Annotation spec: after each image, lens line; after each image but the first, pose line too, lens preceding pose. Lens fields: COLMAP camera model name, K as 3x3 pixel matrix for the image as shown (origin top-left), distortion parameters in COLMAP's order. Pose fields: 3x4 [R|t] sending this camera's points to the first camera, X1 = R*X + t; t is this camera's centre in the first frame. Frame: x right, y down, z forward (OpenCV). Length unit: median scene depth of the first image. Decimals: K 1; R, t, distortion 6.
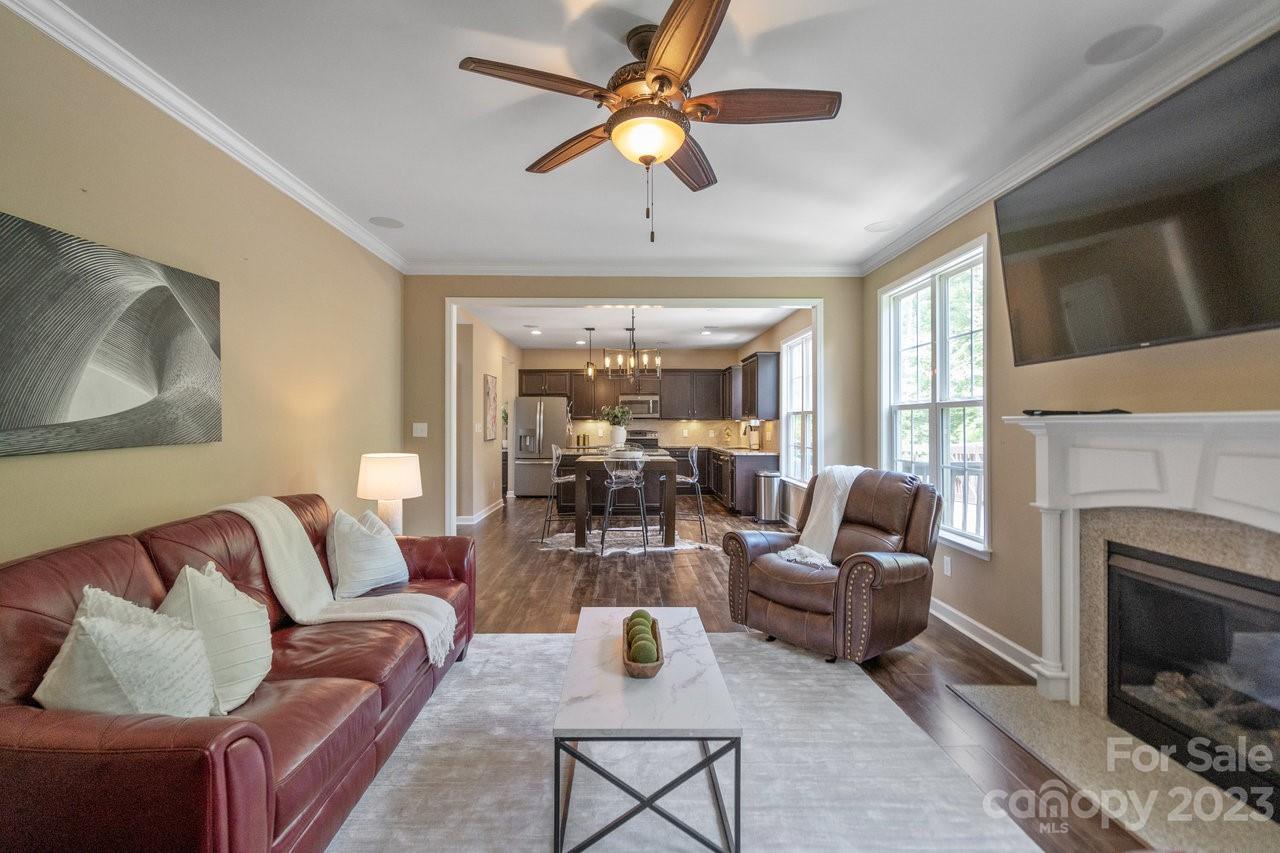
lens RADIAL K [[663.4, 0, 640.0], [0, 663.4, 426.5], [0, 0, 1]] dist [-0.000384, -0.000106]
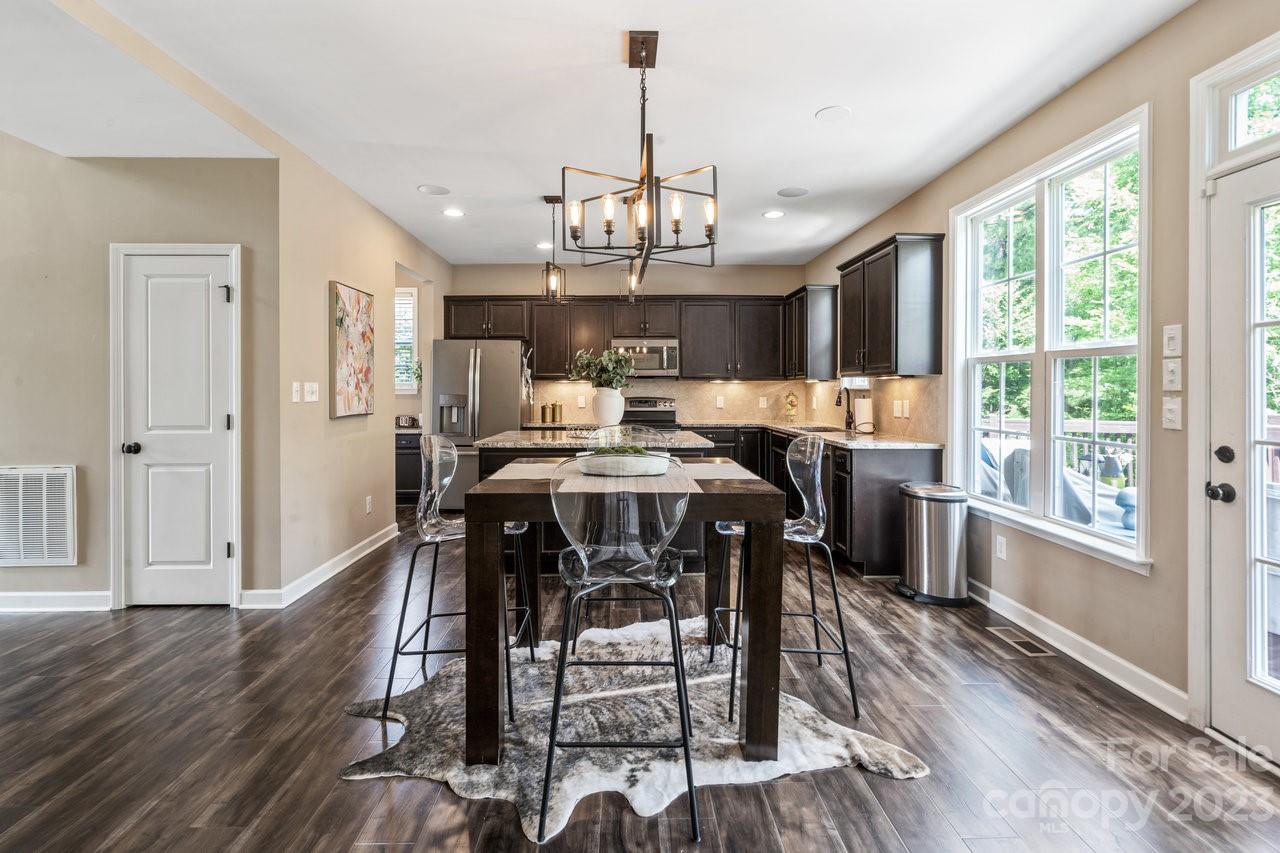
lens RADIAL K [[592.5, 0, 630.0], [0, 592.5, 418.8], [0, 0, 1]] dist [-0.001418, -0.000098]
pose [[0.999985, -0.000220, -0.005455, -0.013293], [0.000459, 0.999037, 0.043866, 0.002135], [0.005440, -0.043868, 0.999023, 0.524014]]
